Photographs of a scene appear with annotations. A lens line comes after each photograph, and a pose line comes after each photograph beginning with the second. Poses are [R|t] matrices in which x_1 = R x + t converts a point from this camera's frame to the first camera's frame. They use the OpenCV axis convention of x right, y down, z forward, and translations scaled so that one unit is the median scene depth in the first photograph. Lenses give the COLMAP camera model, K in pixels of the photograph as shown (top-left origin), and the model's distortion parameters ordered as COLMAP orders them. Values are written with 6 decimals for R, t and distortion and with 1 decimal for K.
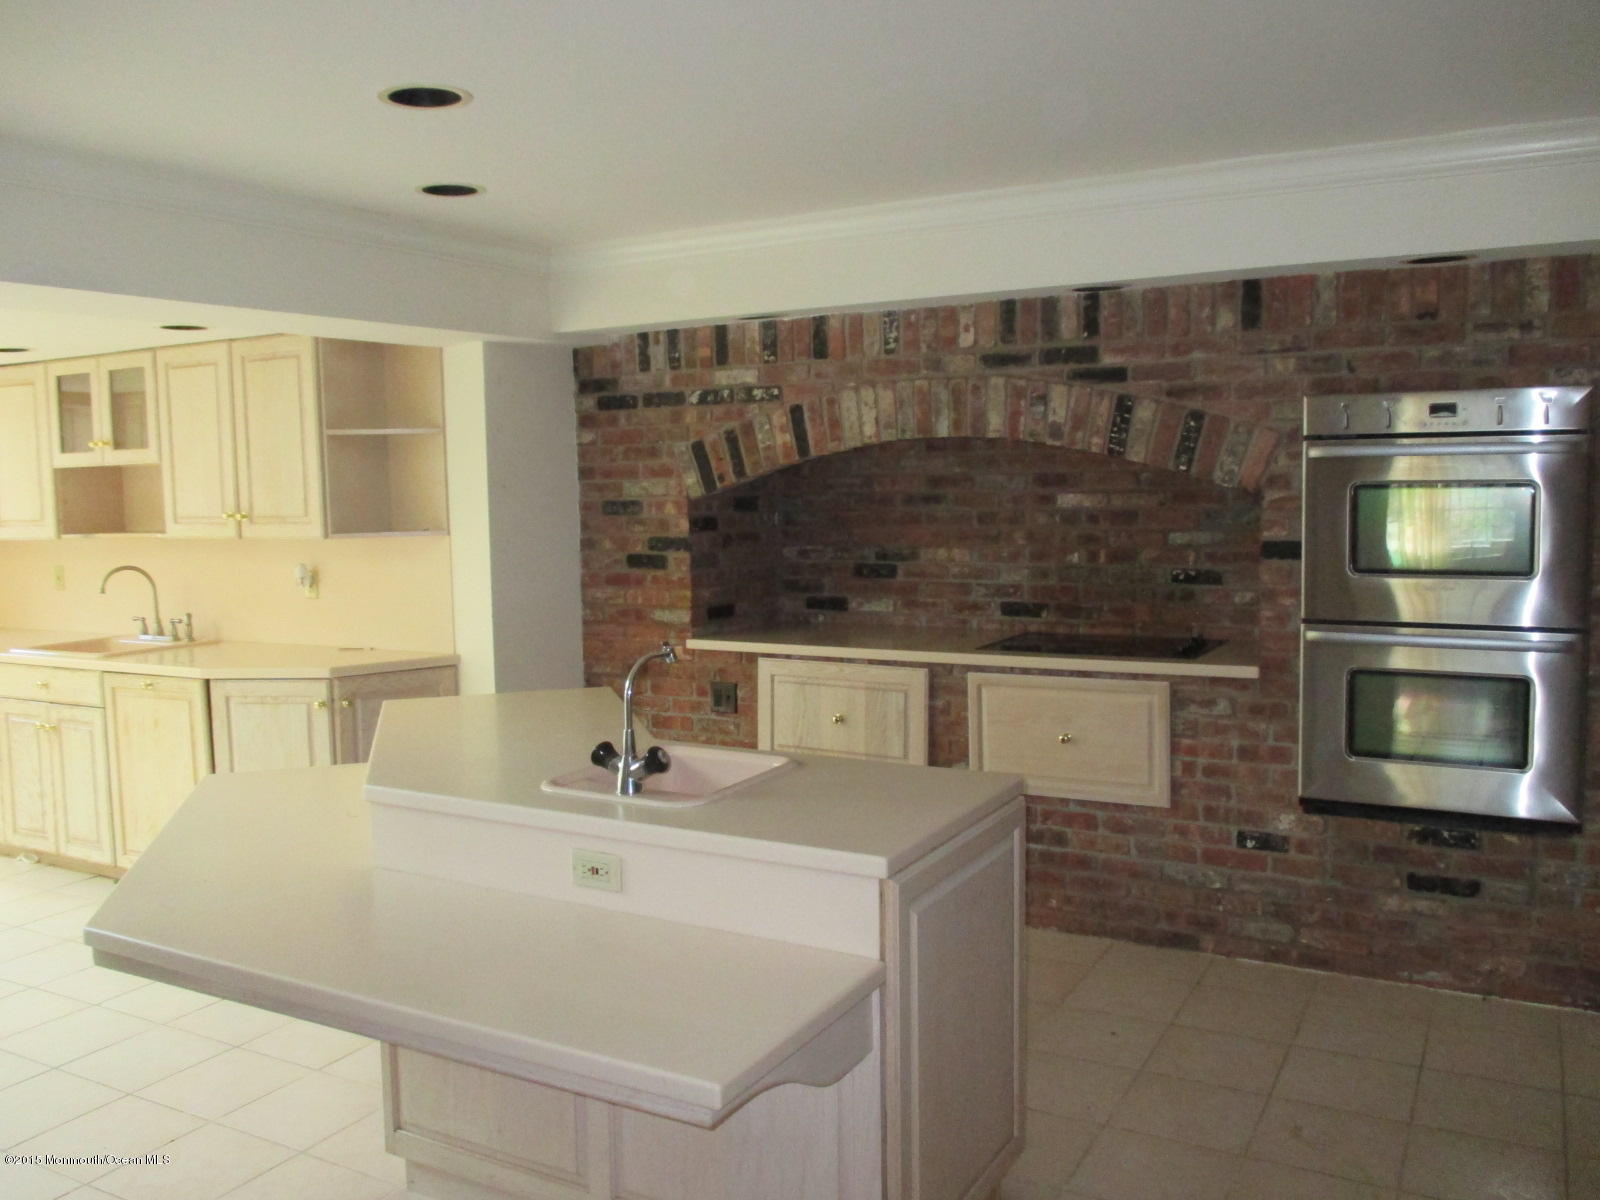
lens RADIAL K [[1319.5, 0, 800.0], [0, 1319.5, 600.0], [0, 0, 1]] dist [-0.016640, -0.001310]
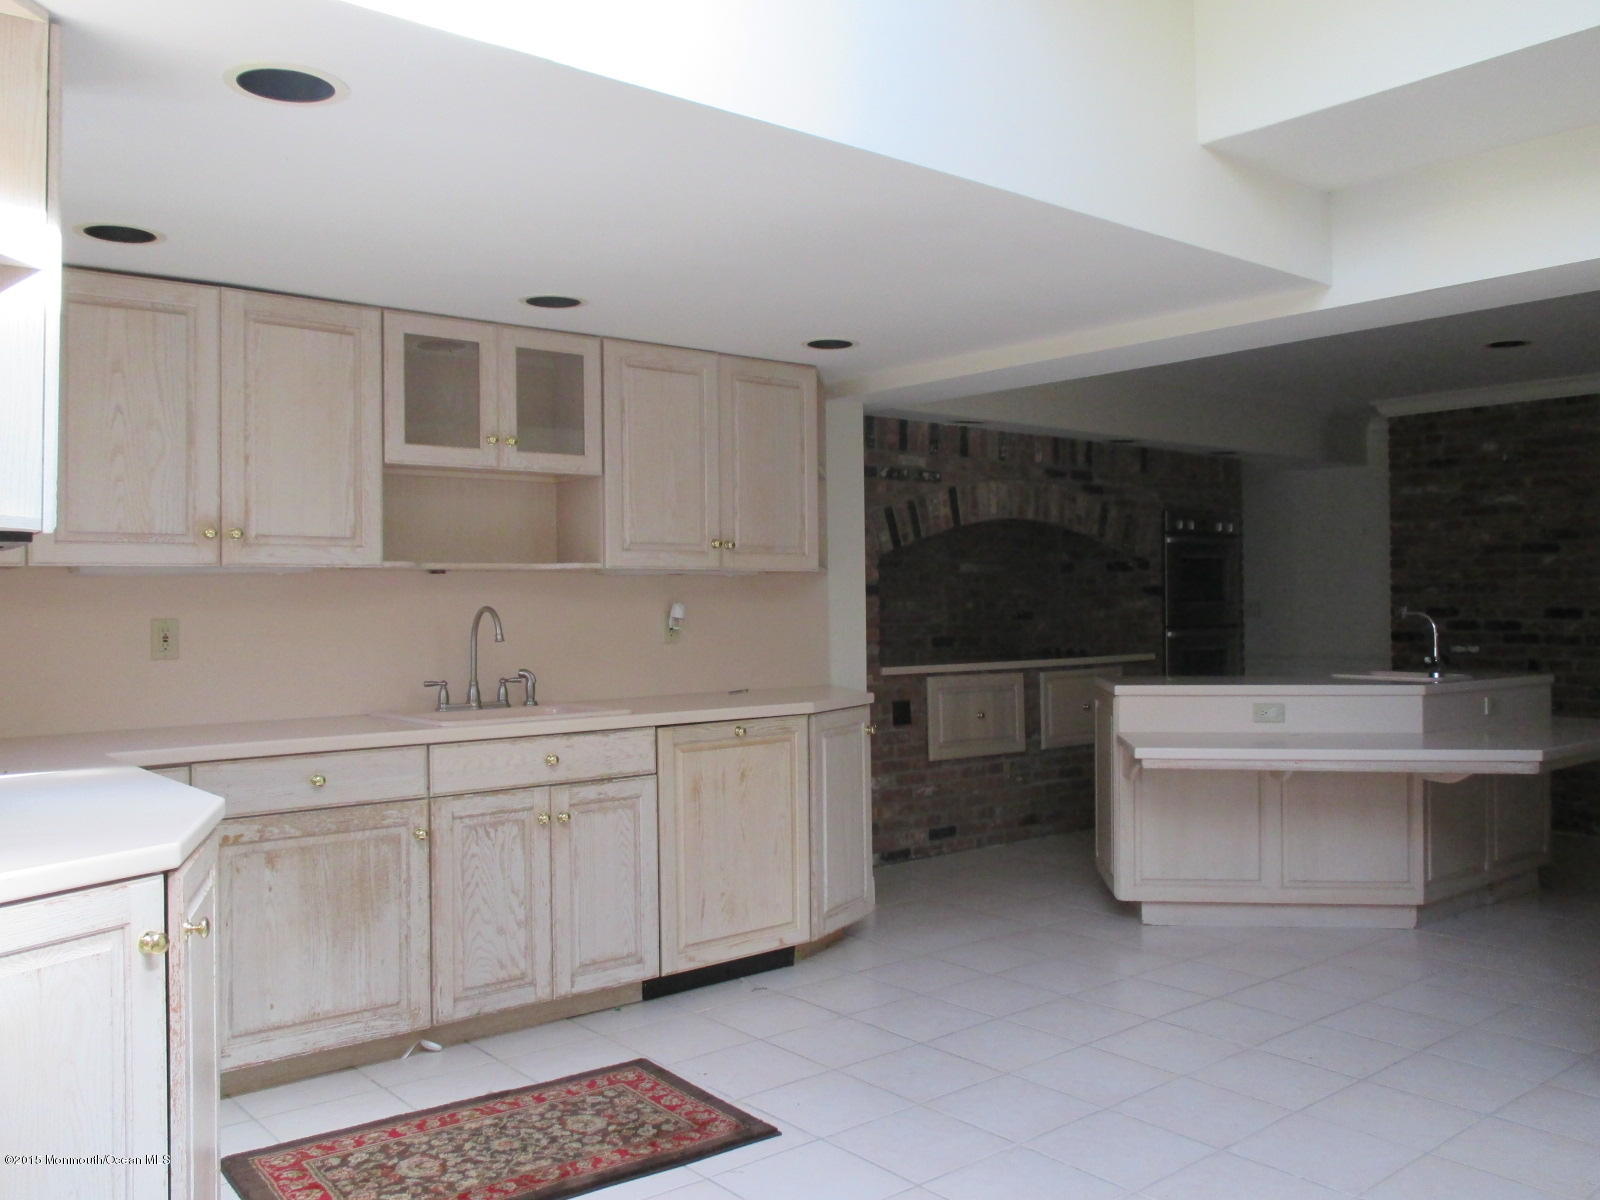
lens RADIAL K [[1319.5, 0, 800.0], [0, 1319.5, 600.0], [0, 0, 1]] dist [-0.016640, -0.001310]
pose [[0.364774, 0.021756, 0.930842, -1.326760], [0.087076, 0.994548, -0.057368, 0.032951], [-0.927015, 0.101981, 0.360891, 0.662135]]
